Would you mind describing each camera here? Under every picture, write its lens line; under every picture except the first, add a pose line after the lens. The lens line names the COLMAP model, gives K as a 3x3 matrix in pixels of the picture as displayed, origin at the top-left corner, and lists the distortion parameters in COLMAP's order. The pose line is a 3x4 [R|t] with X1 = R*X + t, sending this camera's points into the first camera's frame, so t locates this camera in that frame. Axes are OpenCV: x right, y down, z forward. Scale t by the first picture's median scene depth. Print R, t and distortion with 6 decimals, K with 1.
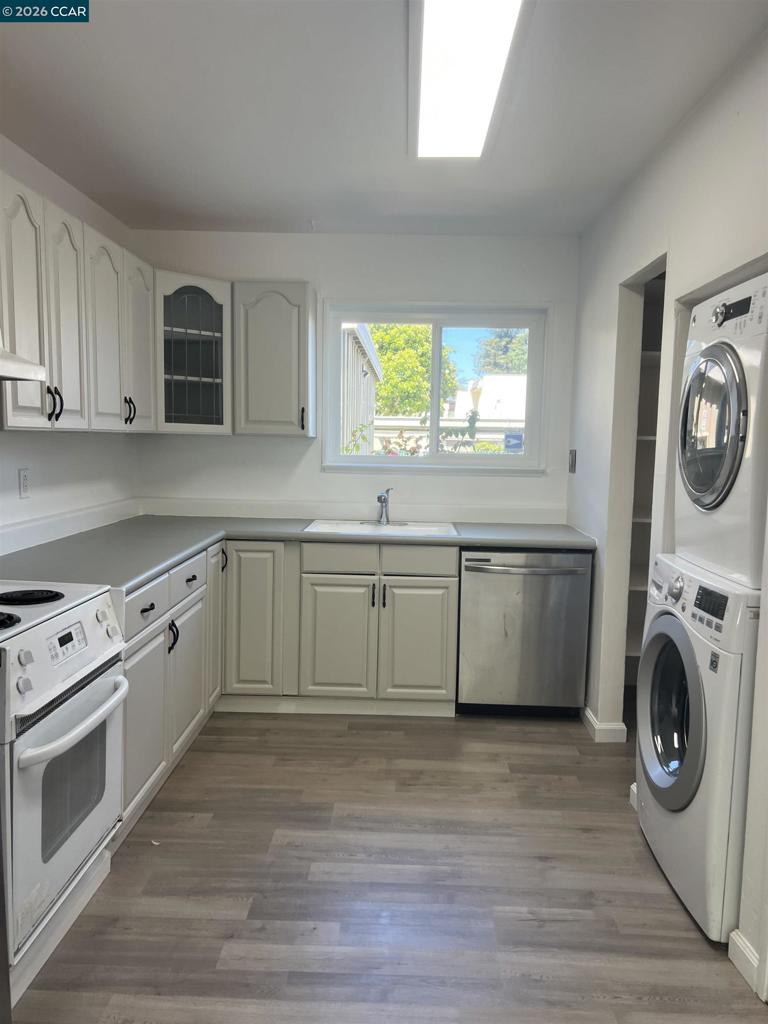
lens RADIAL K [[771.2, 0, 391.7], [0, 771.2, 511.2], [0, 0, 1]] dist [0.000334, 0.000078]
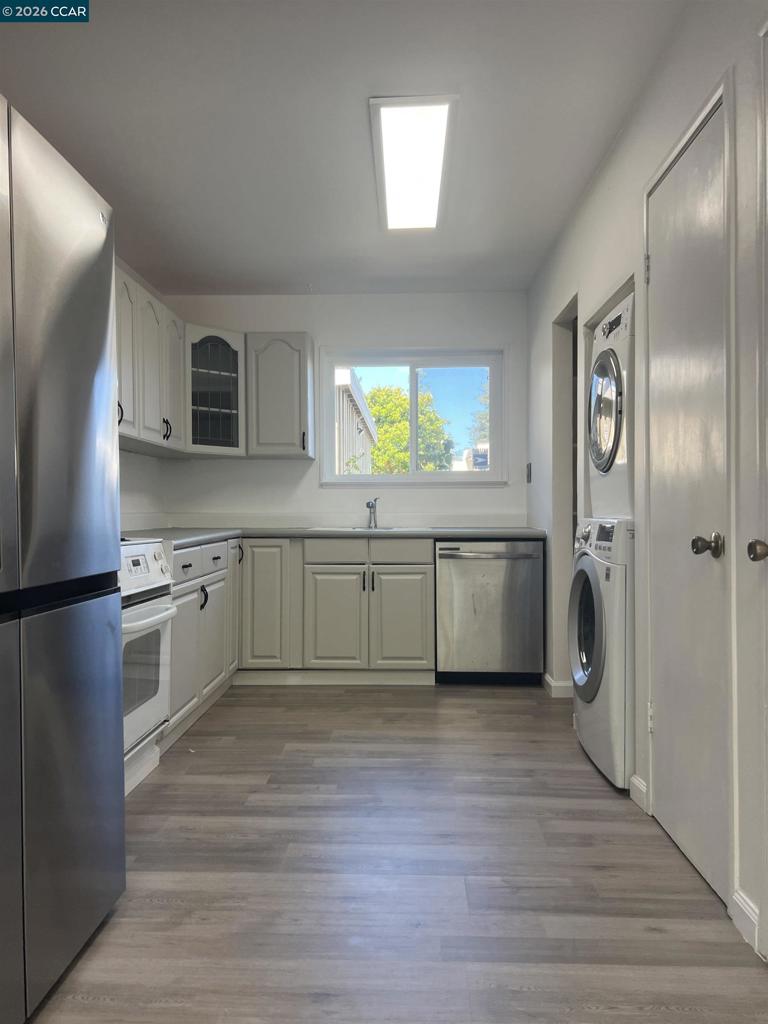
lens RADIAL K [[768.8, 0, 384.0], [0, 768.8, 512.0], [0, 0, 1]] dist [0.001149, 0.000131]
pose [[0.999692, -0.022838, -0.009725, 0.022129], [0.021799, 0.995135, -0.096076, 0.119499], [0.011872, 0.095834, 0.995327, -0.211101]]
